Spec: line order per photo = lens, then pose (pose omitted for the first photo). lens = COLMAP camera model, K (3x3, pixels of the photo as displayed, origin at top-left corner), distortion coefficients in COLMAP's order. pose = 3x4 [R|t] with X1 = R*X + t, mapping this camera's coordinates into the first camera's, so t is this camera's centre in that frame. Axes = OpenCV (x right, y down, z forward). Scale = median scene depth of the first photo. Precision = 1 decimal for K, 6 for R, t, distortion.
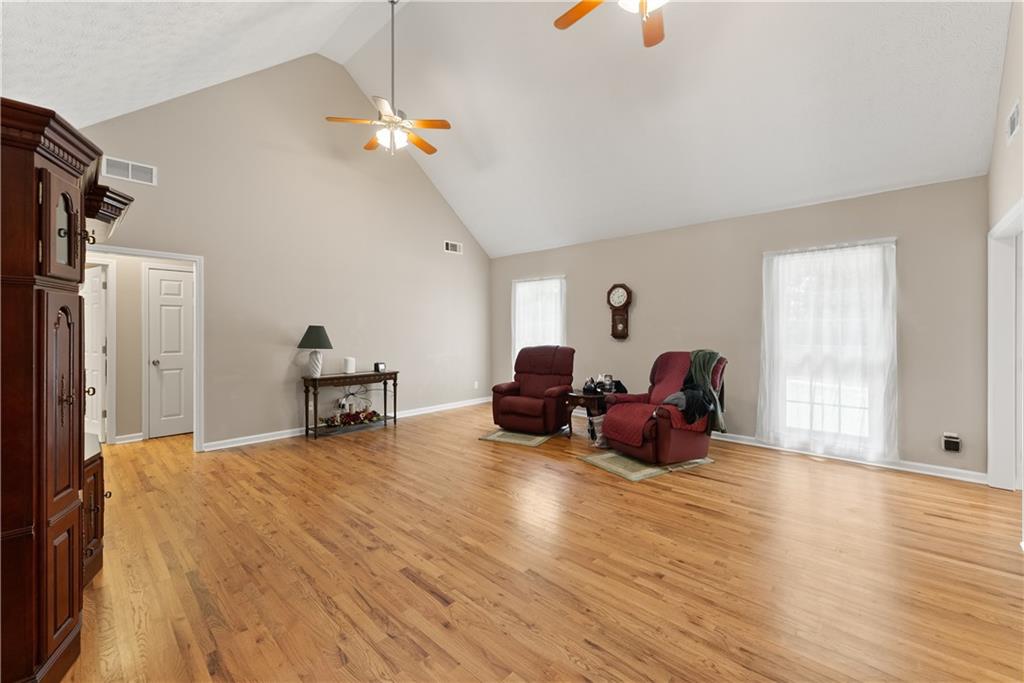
lens RADIAL K [[418.3, 0, 513.1], [0, 418.3, 333.7], [0, 0, 1]] dist [-0.004226, 0.000007]
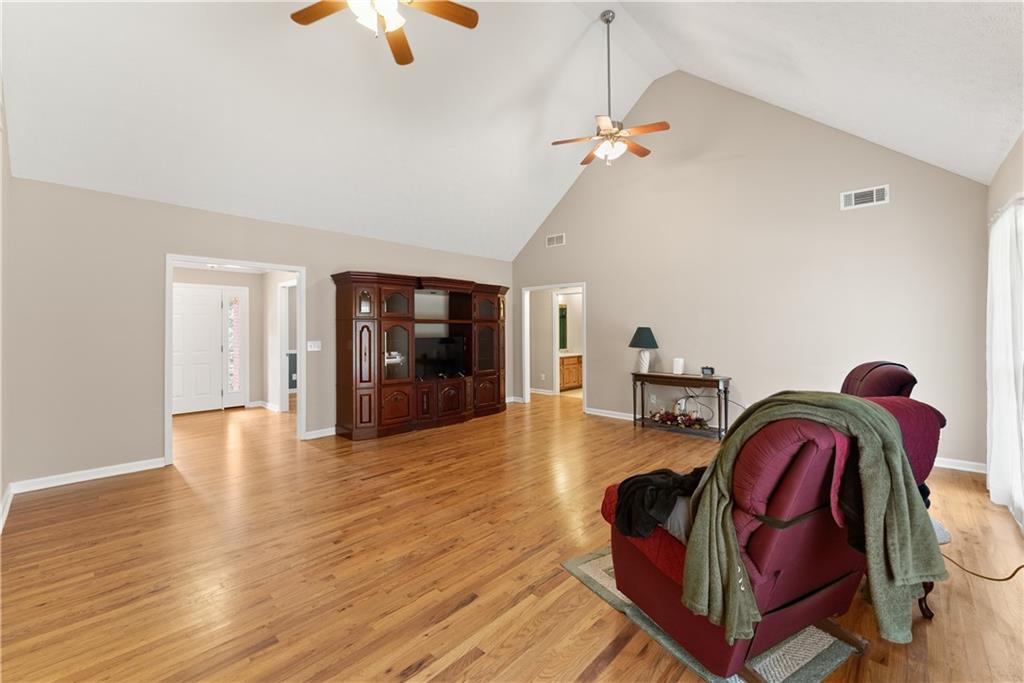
lens RADIAL K [[418.3, 0, 507.1], [0, 418.3, 333.3], [0, 0, 1]] dist [-0.004226, 0.000007]
pose [[-0.013596, 0.004247, -0.999899, 0.876997], [-0.004080, 0.999982, 0.004303, -0.008182], [0.999899, 0.004138, -0.013578, 0.863266]]
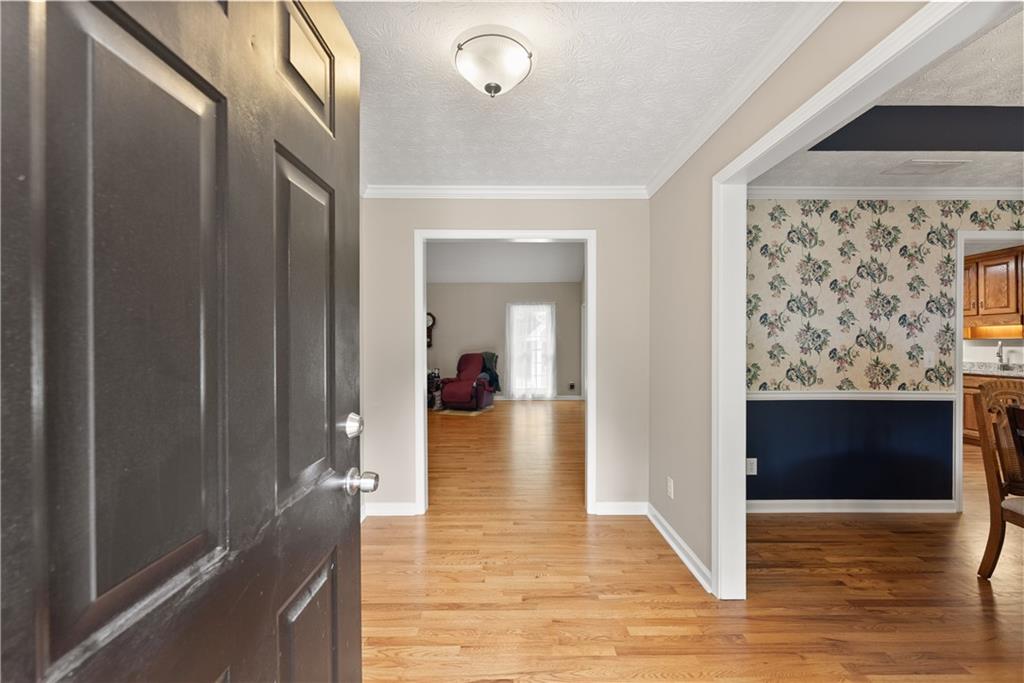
lens RADIAL K [[418.3, 0, 509.6], [0, 418.3, 340.3], [0, 0, 1]] dist [-0.004226, 0.000007]
pose [[0.732341, -0.008036, 0.680890, -0.906964], [0.008556, 0.999960, 0.002598, -0.022588], [-0.680884, 0.003923, 0.732381, -0.577537]]
